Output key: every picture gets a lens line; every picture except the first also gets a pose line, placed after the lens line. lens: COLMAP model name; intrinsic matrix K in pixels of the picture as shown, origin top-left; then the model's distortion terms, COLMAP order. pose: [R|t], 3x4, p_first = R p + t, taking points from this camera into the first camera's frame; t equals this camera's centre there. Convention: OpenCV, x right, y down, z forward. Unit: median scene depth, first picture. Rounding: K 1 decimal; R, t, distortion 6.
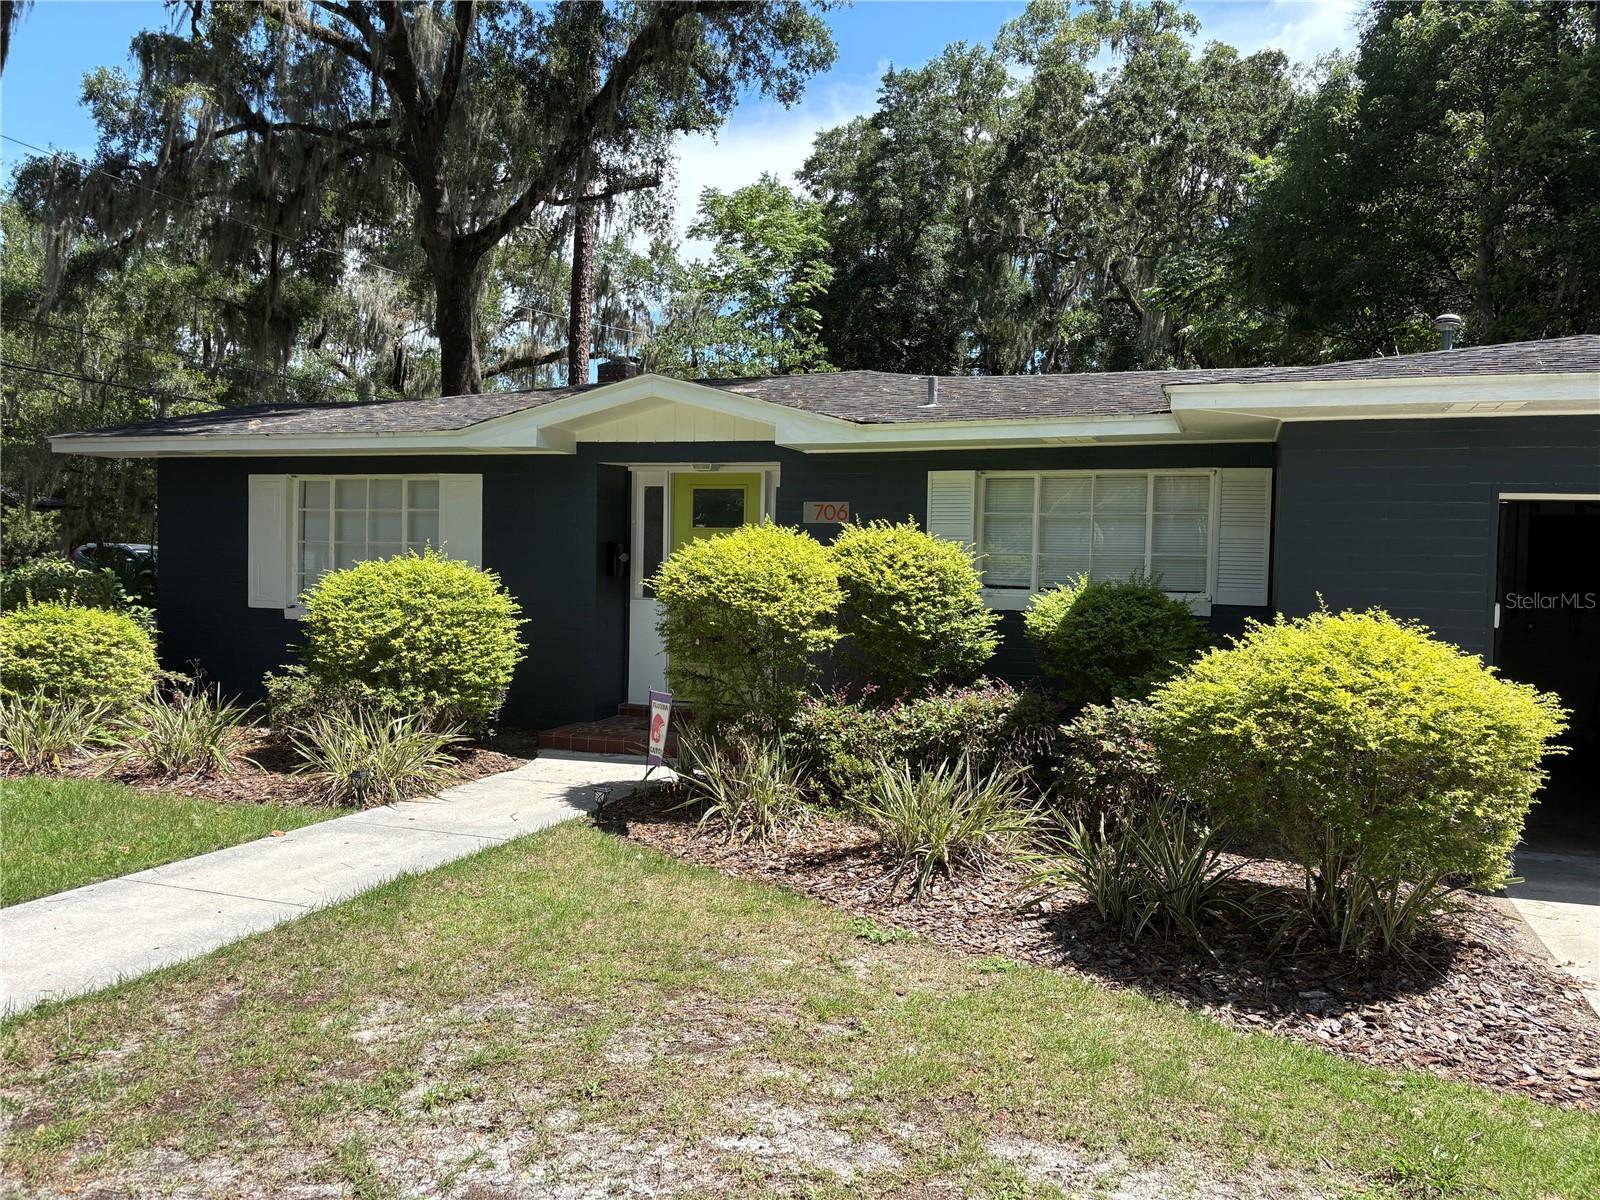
lens RADIAL K [[1220.2, 0, 799.5], [0, 1220.2, 601.2], [0, 0, 1]] dist [0.042655, -0.041403]
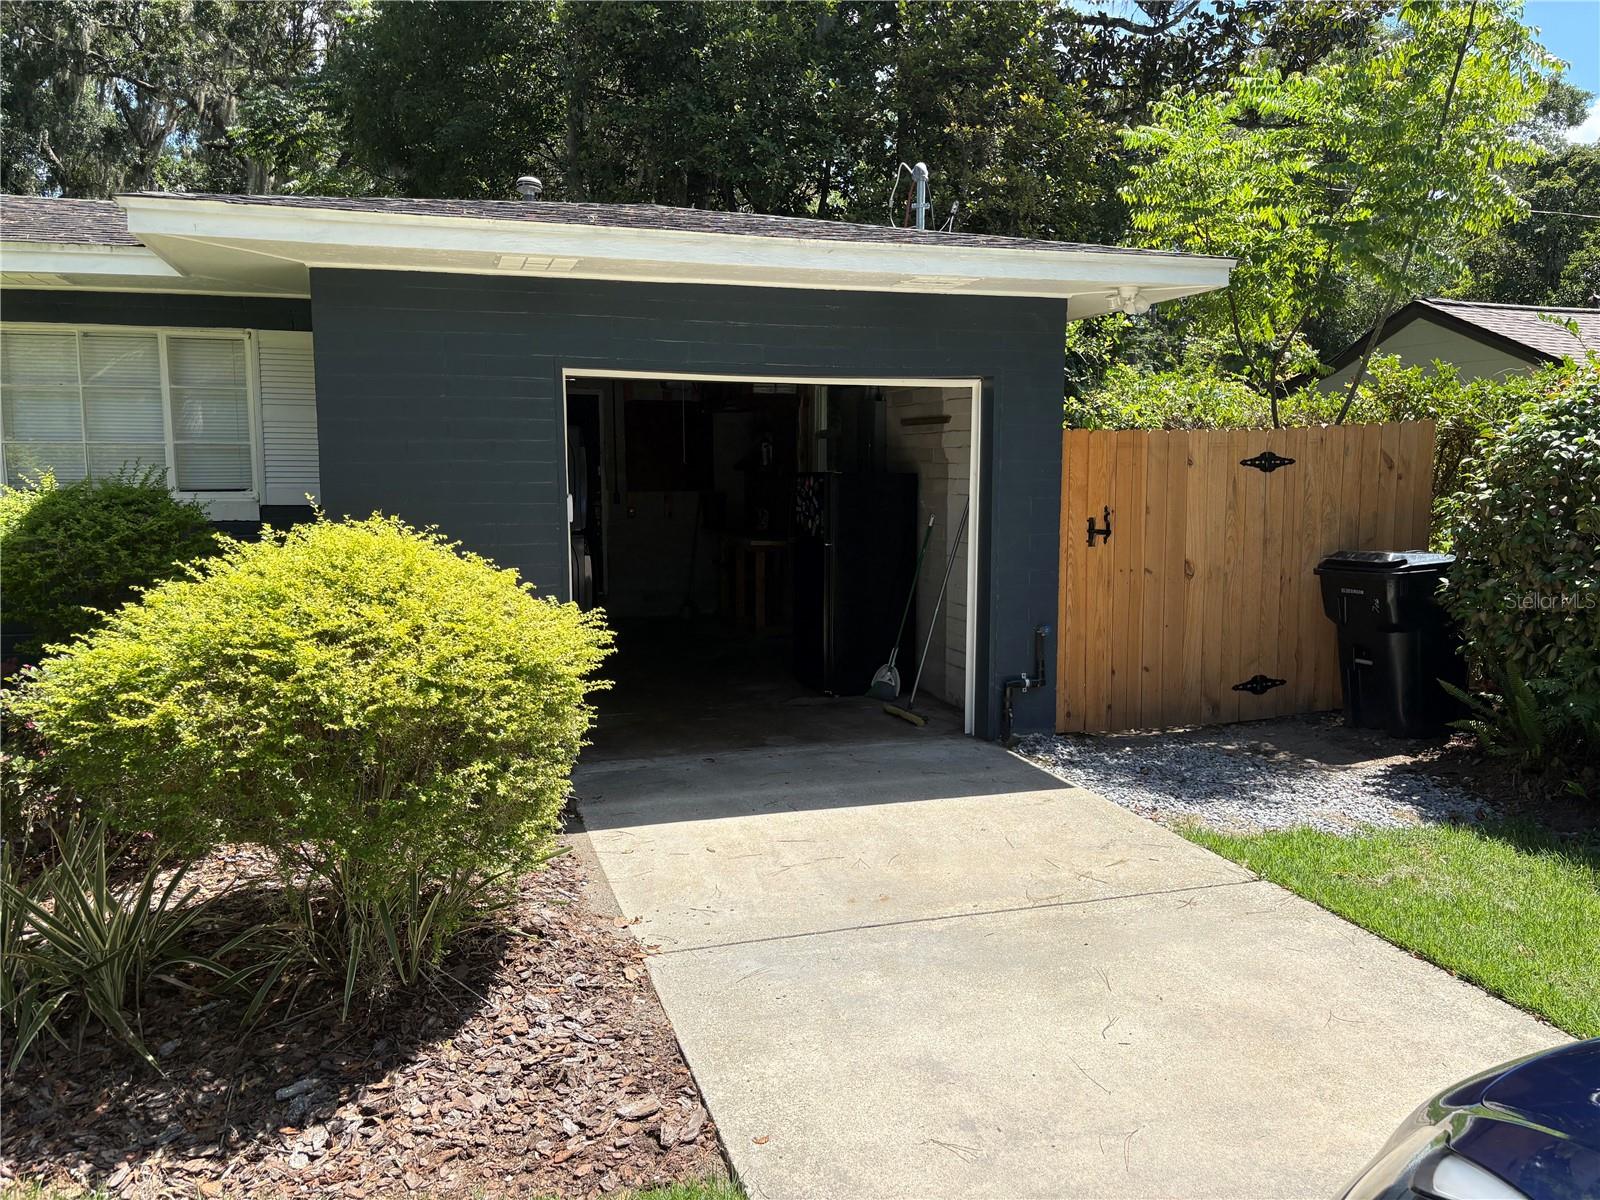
lens RADIAL K [[1220.2, 0, 794.2], [0, 1220.2, 599.1], [0, 0, 1]] dist [0.042655, -0.041403]
pose [[0.797707, -0.090099, 0.596276, 0.151607], [0.036484, 0.994175, 0.101412, -0.005462], [-0.601940, -0.059143, 0.796348, 0.182565]]
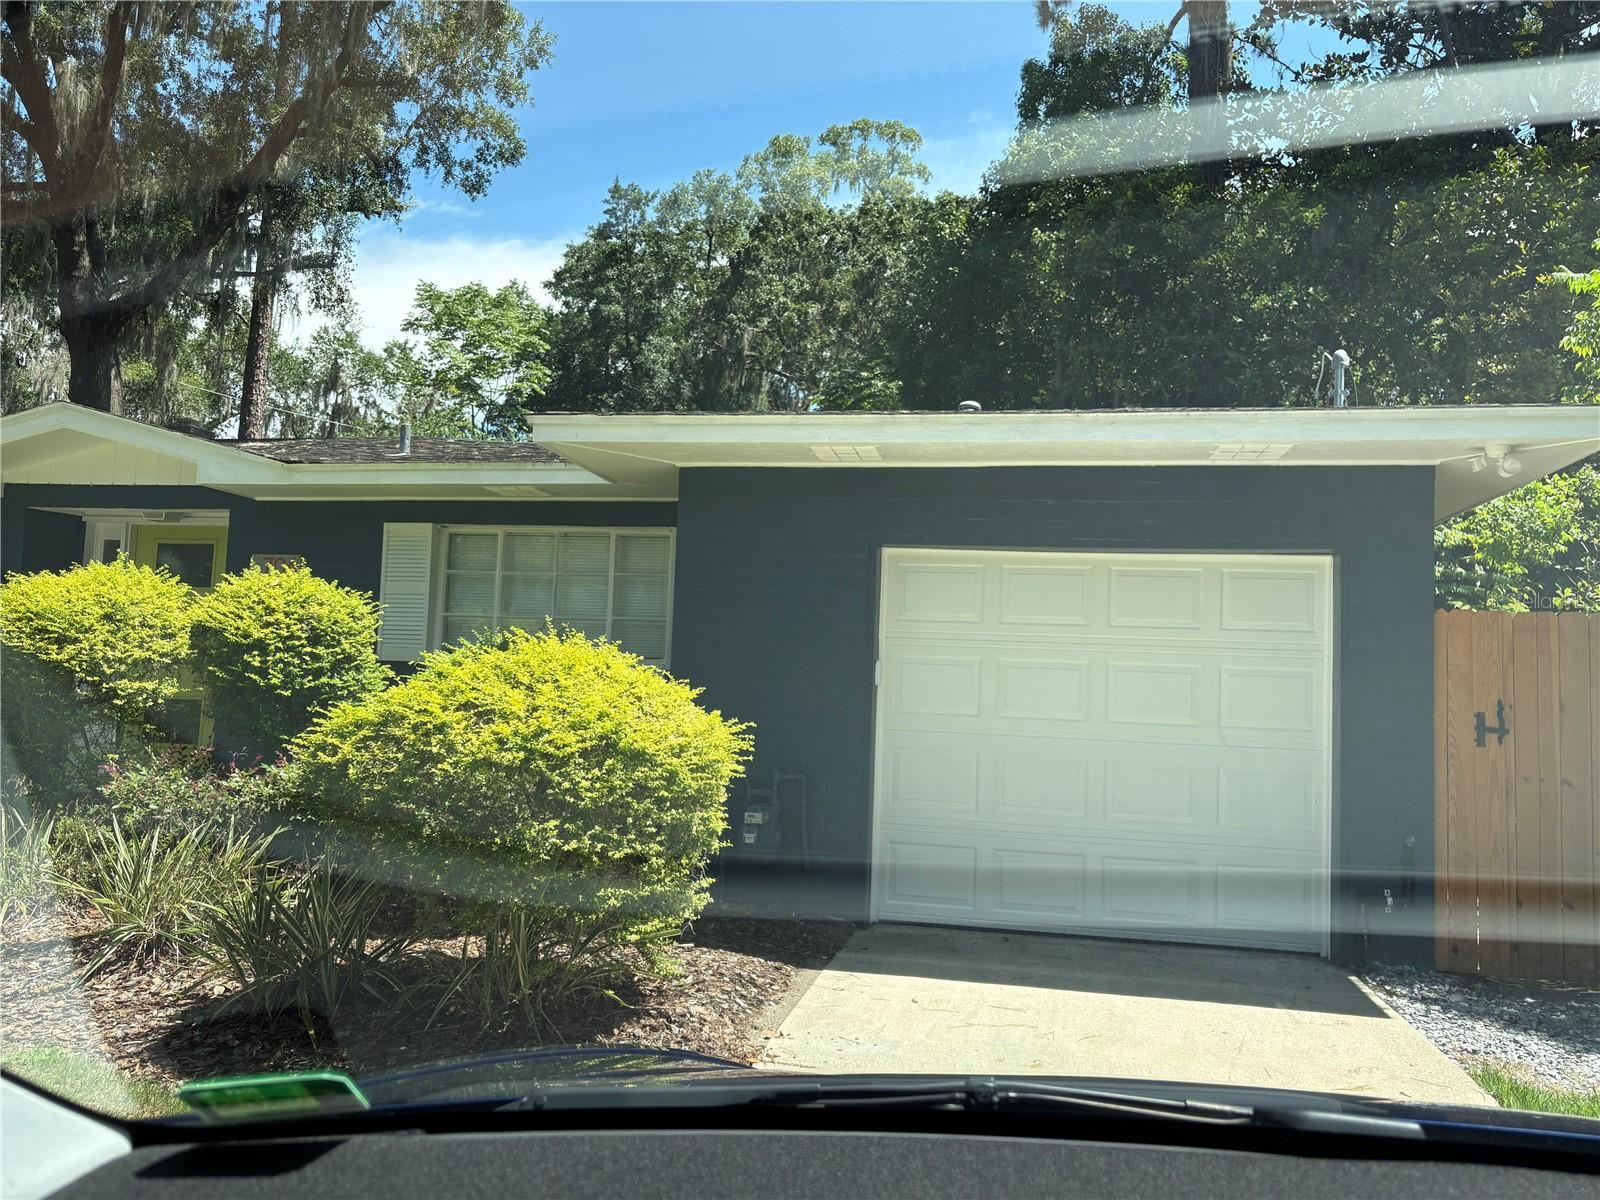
lens RADIAL K [[1220.2, 0, 797.0], [0, 1220.2, 611.1], [0, 0, 1]] dist [0.042655, -0.041403]
pose [[0.987976, 0.026343, 0.152347, 0.328645], [-0.012012, 0.995478, -0.094229, 0.049414], [-0.154140, 0.091266, 0.983825, 0.071573]]
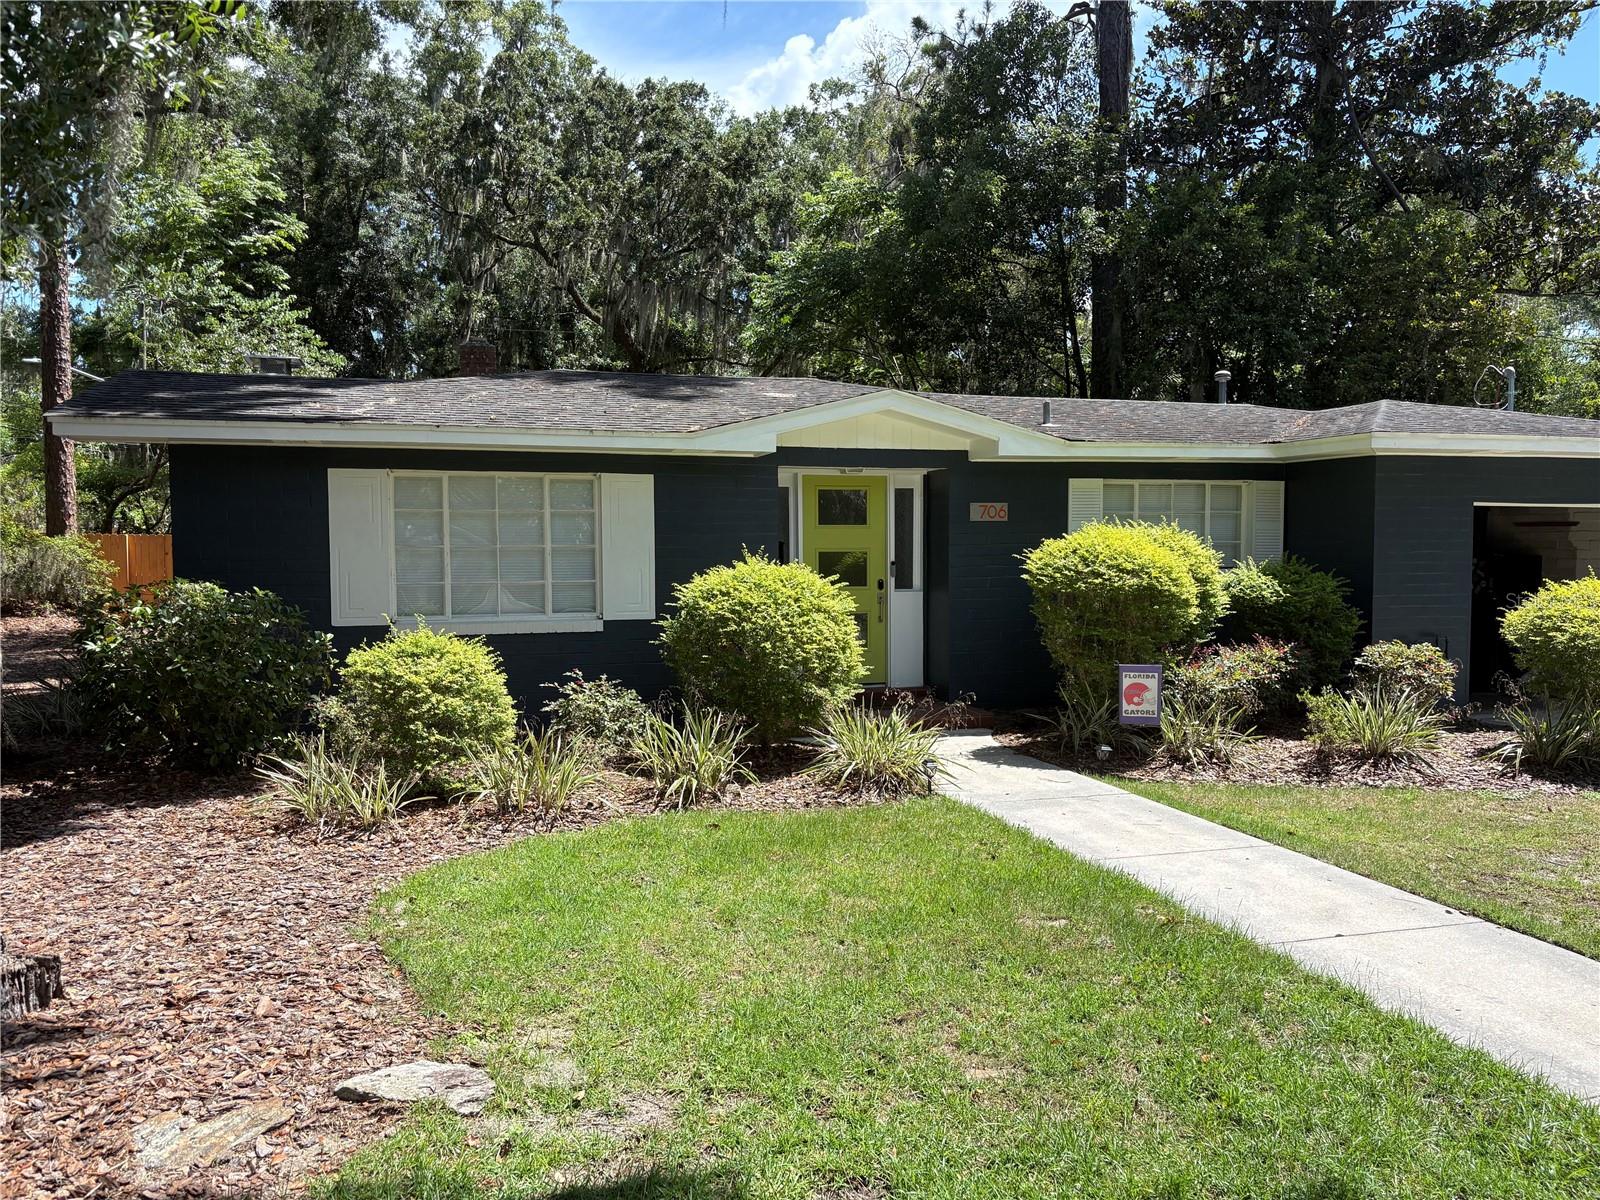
lens RADIAL K [[1220.2, 0, 804.5], [0, 1220.2, 603.9], [0, 0, 1]] dist [0.042655, -0.041403]
pose [[0.788776, -0.055694, 0.612152, -1.071774], [0.040700, 0.998433, 0.038396, -0.045464], [-0.613332, -0.005372, 0.789807, 0.211042]]
